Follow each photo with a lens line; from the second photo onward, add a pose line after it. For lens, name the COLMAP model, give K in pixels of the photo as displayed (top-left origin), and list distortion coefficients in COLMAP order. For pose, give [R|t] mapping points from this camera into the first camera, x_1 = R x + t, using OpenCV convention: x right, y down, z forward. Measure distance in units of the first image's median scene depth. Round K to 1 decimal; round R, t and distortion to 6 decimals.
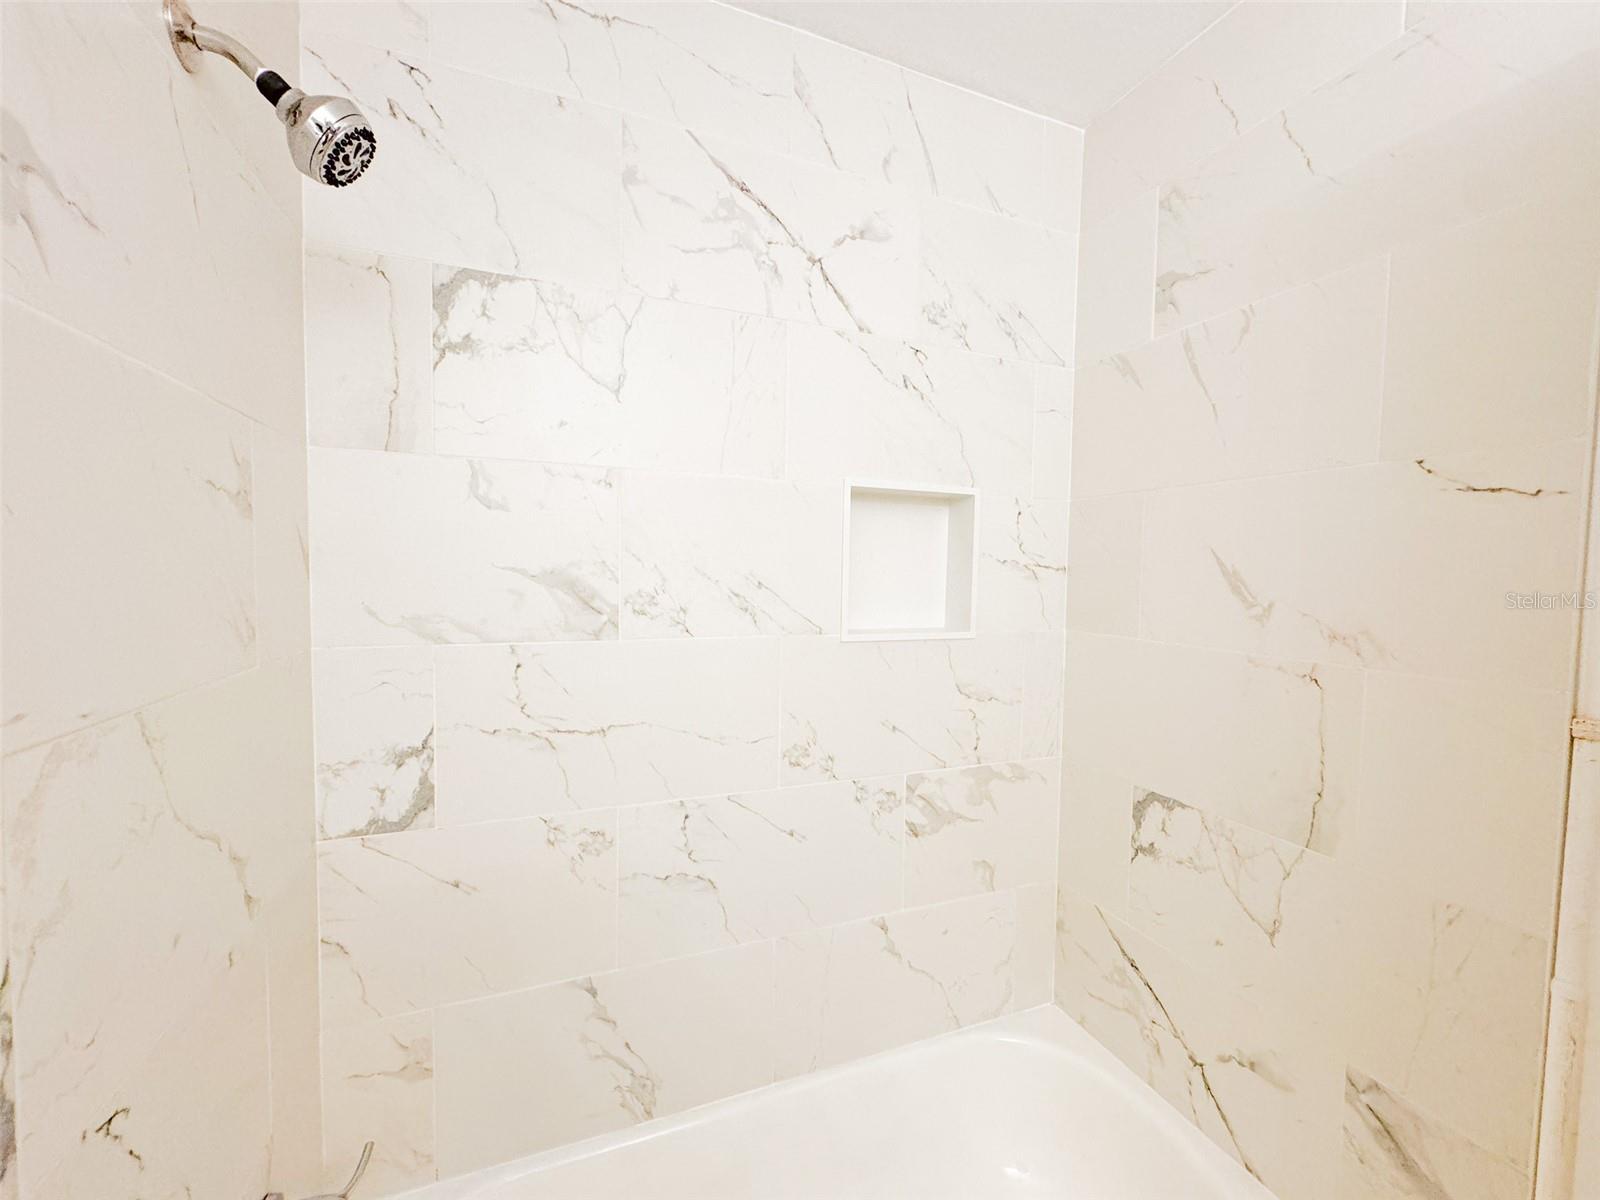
lens RADIAL K [[638.5, 0, 803.2], [0, 638.5, 599.0], [0, 0, 1]] dist [0.001332, -0.000283]
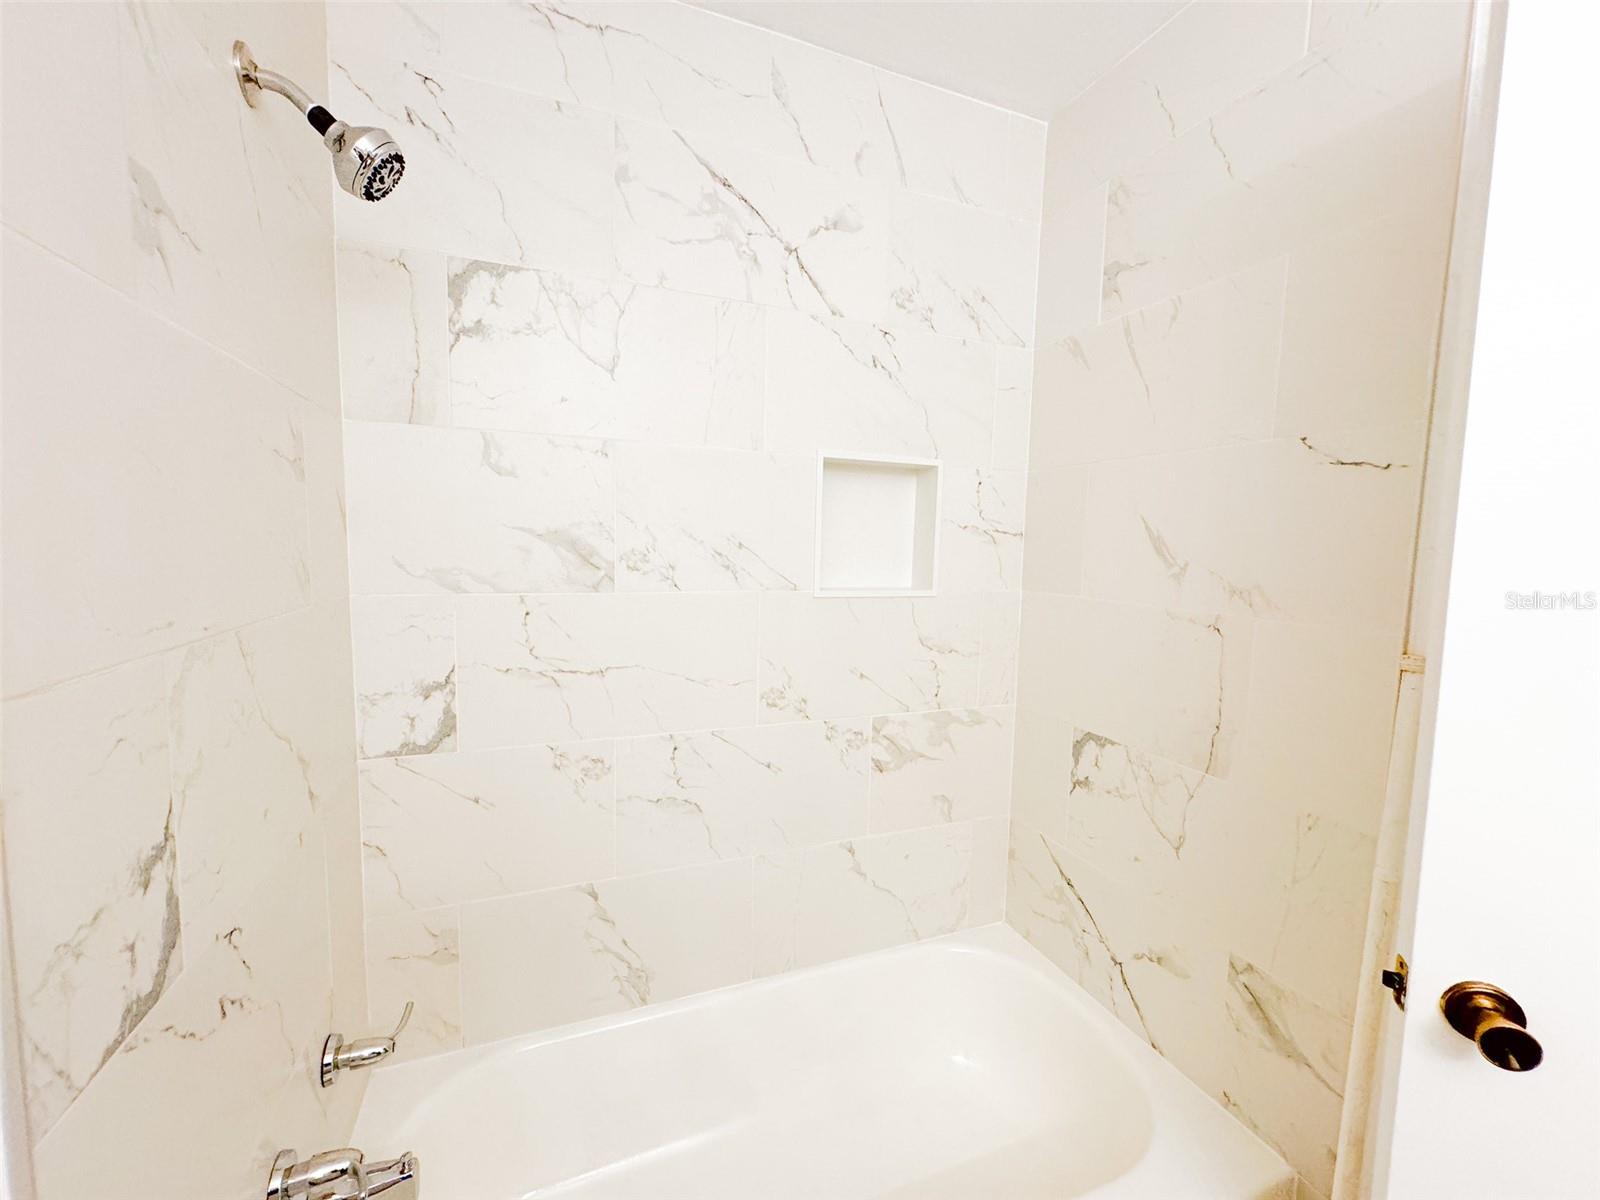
lens RADIAL K [[638.5, 0, 802.7], [0, 638.5, 598.8], [0, 0, 1]] dist [0.001332, -0.000283]
pose [[0.999973, 0.006730, -0.003064, 0.052008], [-0.006591, 0.999036, 0.043393, 0.025135], [0.003353, -0.043371, 0.999053, -0.142744]]
